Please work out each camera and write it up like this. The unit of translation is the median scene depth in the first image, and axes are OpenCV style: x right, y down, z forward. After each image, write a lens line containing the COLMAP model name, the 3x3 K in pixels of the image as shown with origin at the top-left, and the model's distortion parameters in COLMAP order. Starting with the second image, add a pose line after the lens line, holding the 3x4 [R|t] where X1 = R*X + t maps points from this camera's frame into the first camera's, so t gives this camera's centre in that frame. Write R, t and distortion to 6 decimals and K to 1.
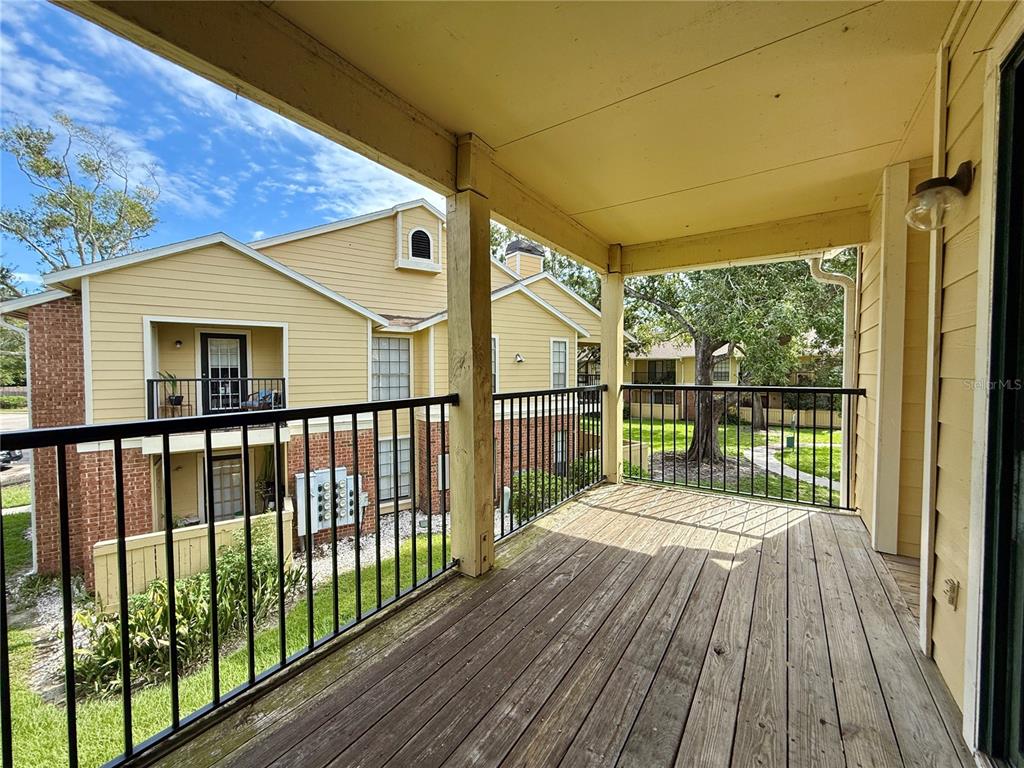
lens RADIAL K [[407.7, 0, 512.7], [0, 407.7, 389.2], [0, 0, 1]] dist [-0.000628, 0.000268]
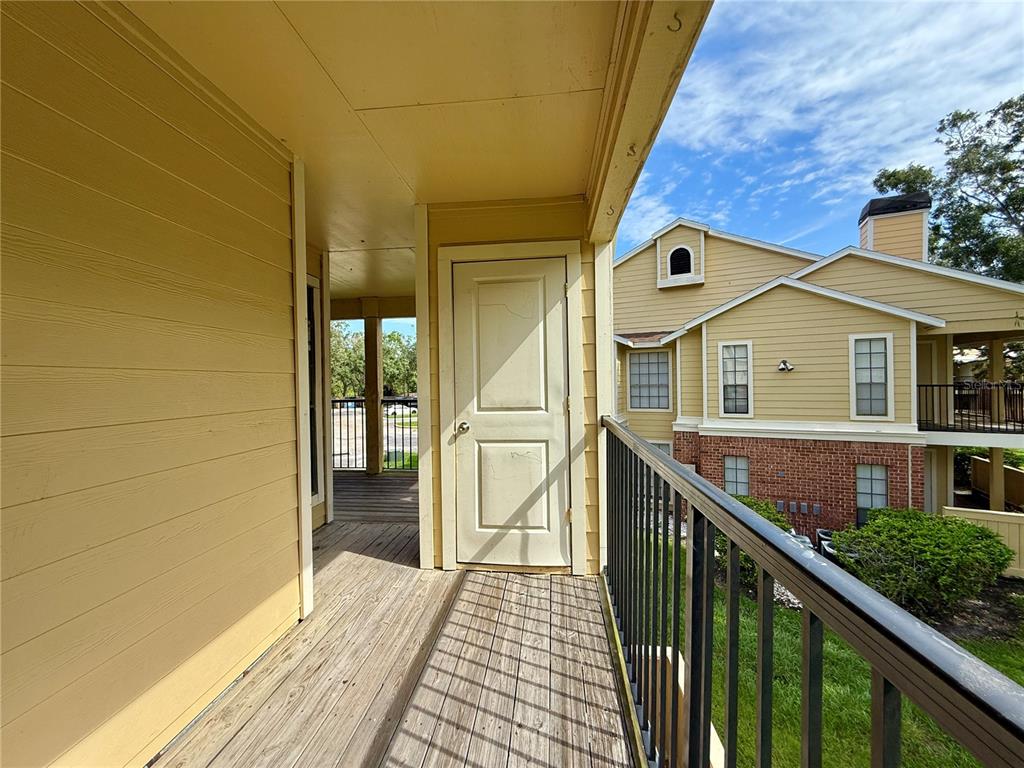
lens RADIAL K [[407.7, 0, 507.8], [0, 407.7, 382.0], [0, 0, 1]] dist [-0.000628, 0.000268]
pose [[0.461575, 0.002253, -0.887098, 0.449843], [-0.031357, 0.999413, -0.013777, -0.012575], [0.886547, 0.034176, 0.461375, 0.113388]]
